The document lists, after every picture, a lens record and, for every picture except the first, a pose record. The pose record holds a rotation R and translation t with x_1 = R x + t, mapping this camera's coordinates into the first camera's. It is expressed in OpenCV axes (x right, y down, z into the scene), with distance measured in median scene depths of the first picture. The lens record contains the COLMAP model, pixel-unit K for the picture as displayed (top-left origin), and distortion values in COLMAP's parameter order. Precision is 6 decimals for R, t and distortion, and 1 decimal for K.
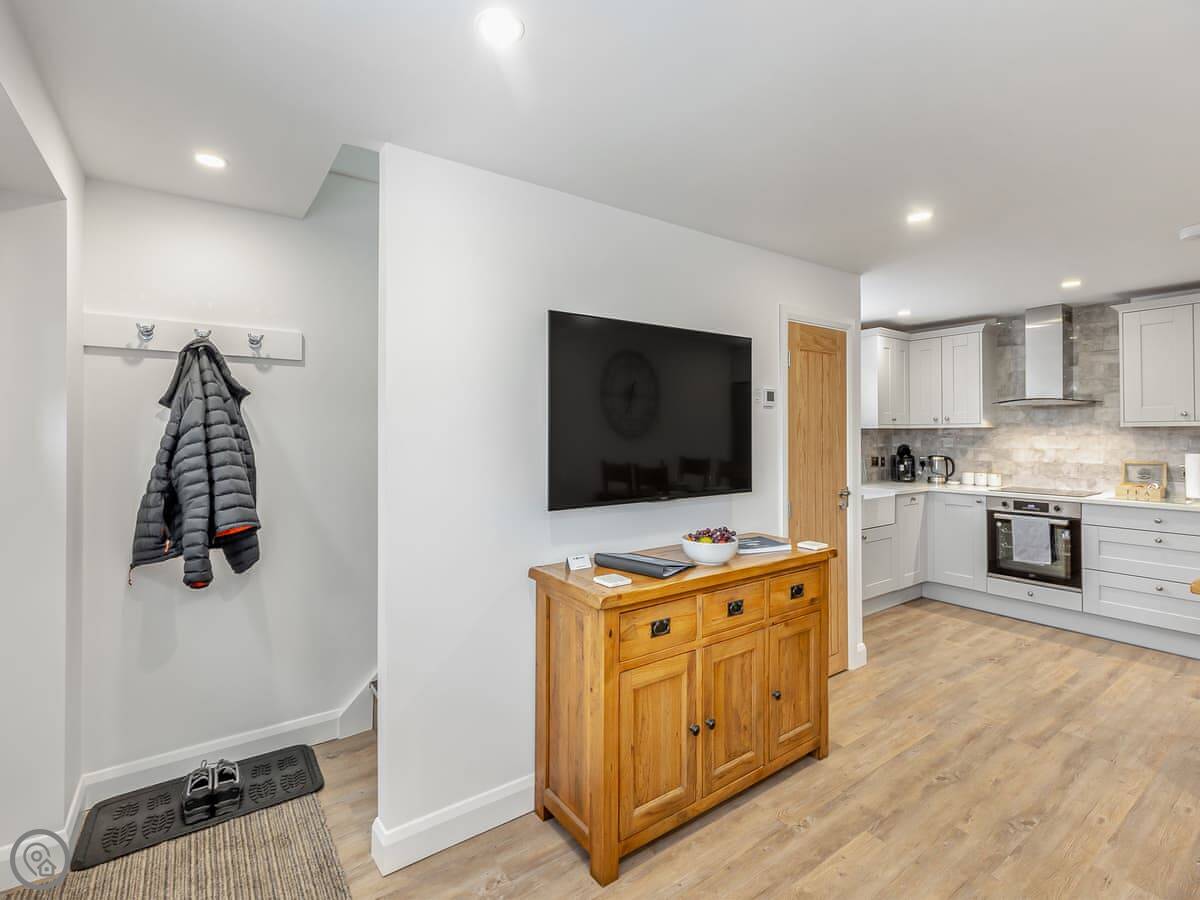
lens RADIAL K [[561.0, 0, 605.2], [0, 561.0, 431.9], [0, 0, 1]] dist [0.002208, 0.000156]
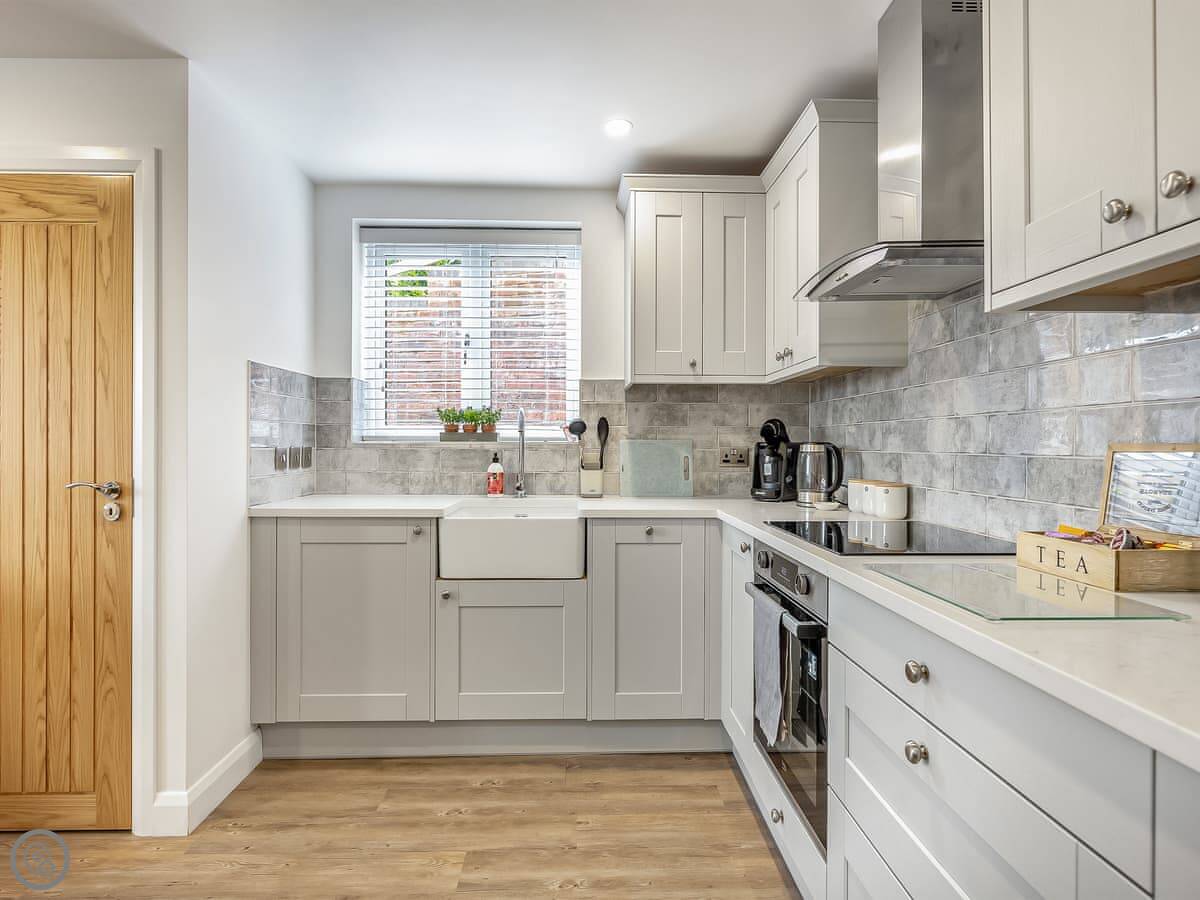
lens RADIAL K [[641.4, 0, 600.4], [0, 641.4, 444.6], [0, 0, 1]] dist [-0.000704, 0.000740]
pose [[0.828954, 0.002819, -0.559310, 0.928230], [-0.001993, 0.999996, 0.002087, 0.055085], [0.559313, -0.000616, 0.828956, 0.627132]]
